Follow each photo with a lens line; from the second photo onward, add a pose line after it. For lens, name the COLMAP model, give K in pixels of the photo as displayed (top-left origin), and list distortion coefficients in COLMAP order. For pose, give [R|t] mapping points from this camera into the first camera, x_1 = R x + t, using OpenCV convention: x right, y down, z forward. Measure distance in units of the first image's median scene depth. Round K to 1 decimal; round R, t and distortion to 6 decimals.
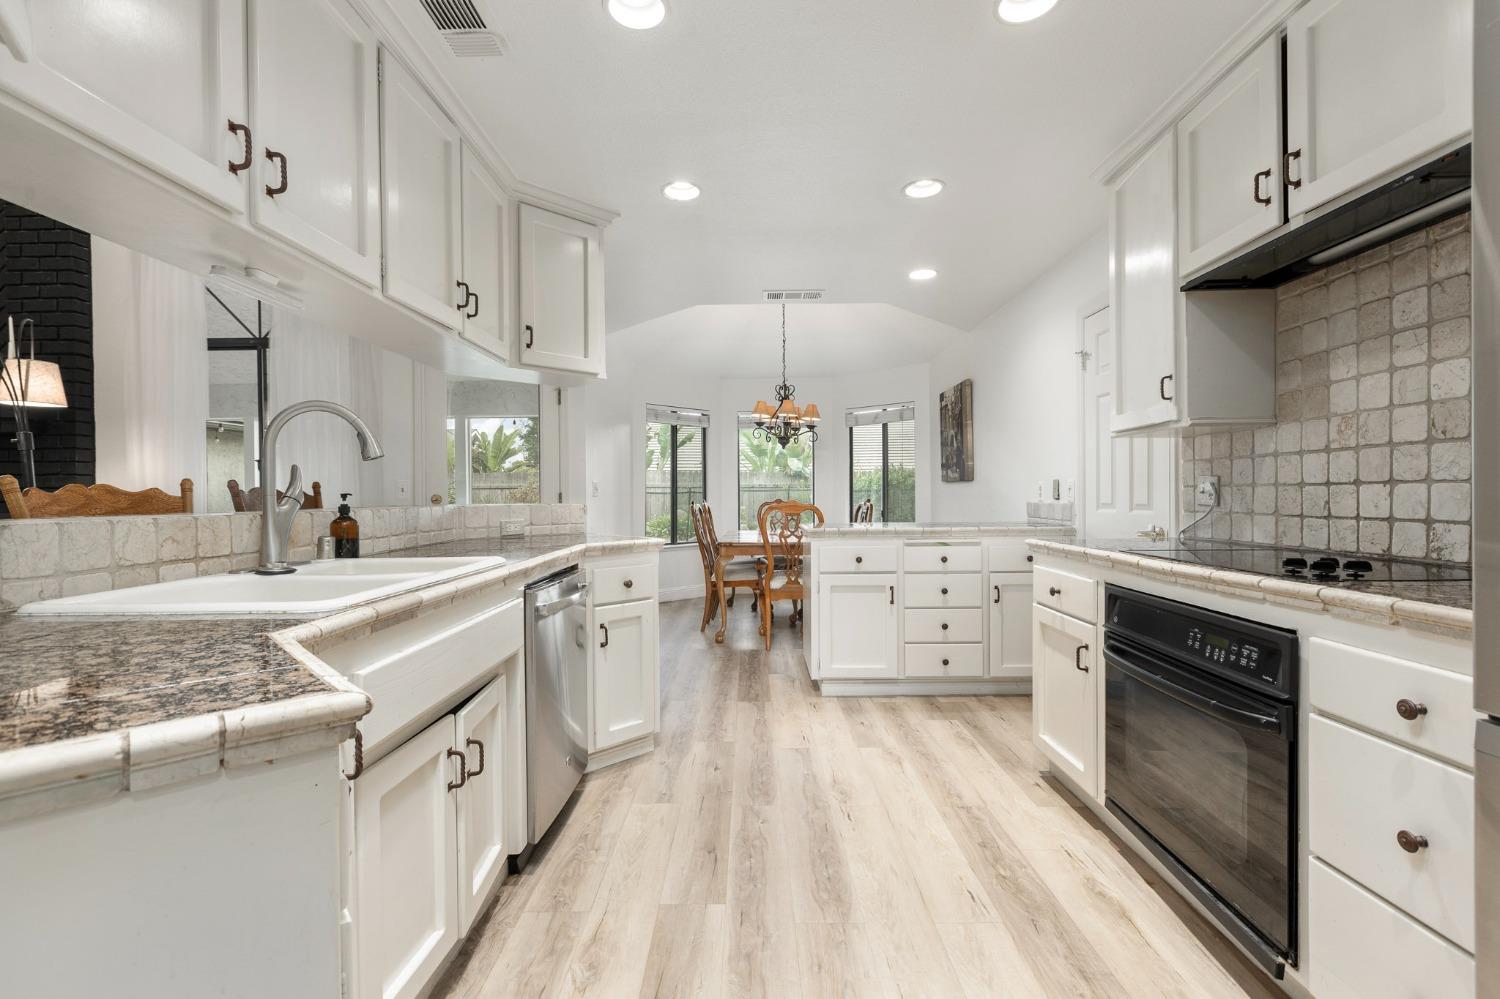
lens RADIAL K [[669.0, 0, 748.9], [0, 669.0, 502.2], [0, 0, 1]] dist [-0.002451, -0.000546]
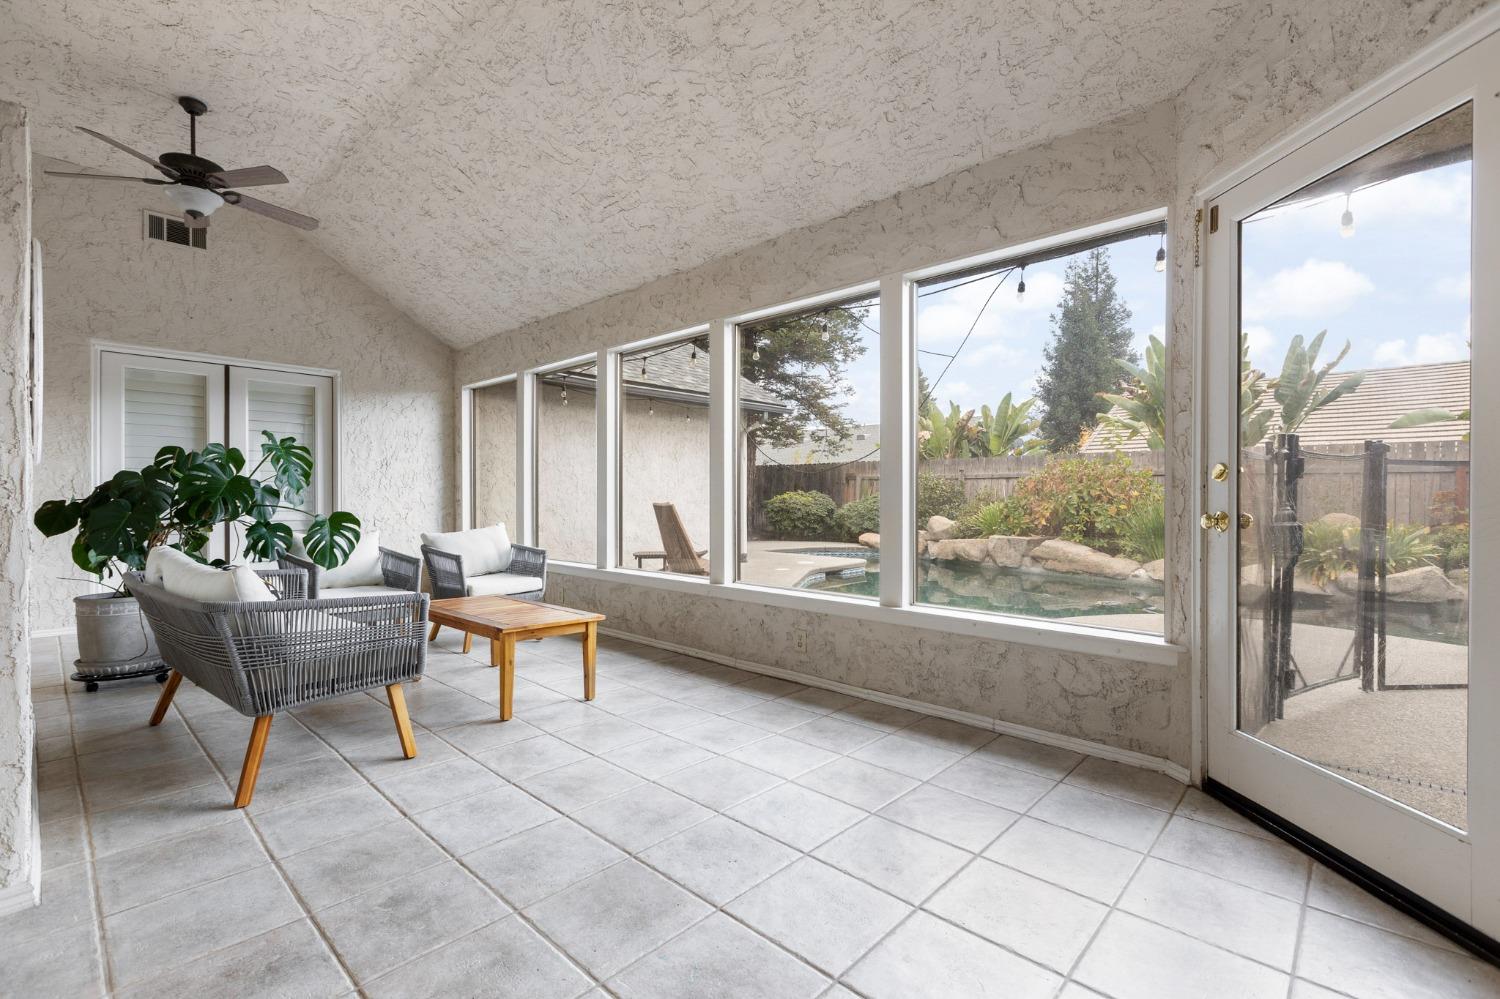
lens RADIAL K [[669.0, 0, 743.2], [0, 669.0, 495.6], [0, 0, 1]] dist [-0.002451, -0.000546]
pose [[0.738543, 0.010724, -0.674121, -0.086926], [-0.008747, 0.999942, 0.006324, -0.003547], [0.674150, 0.001226, 0.738594, 0.256811]]
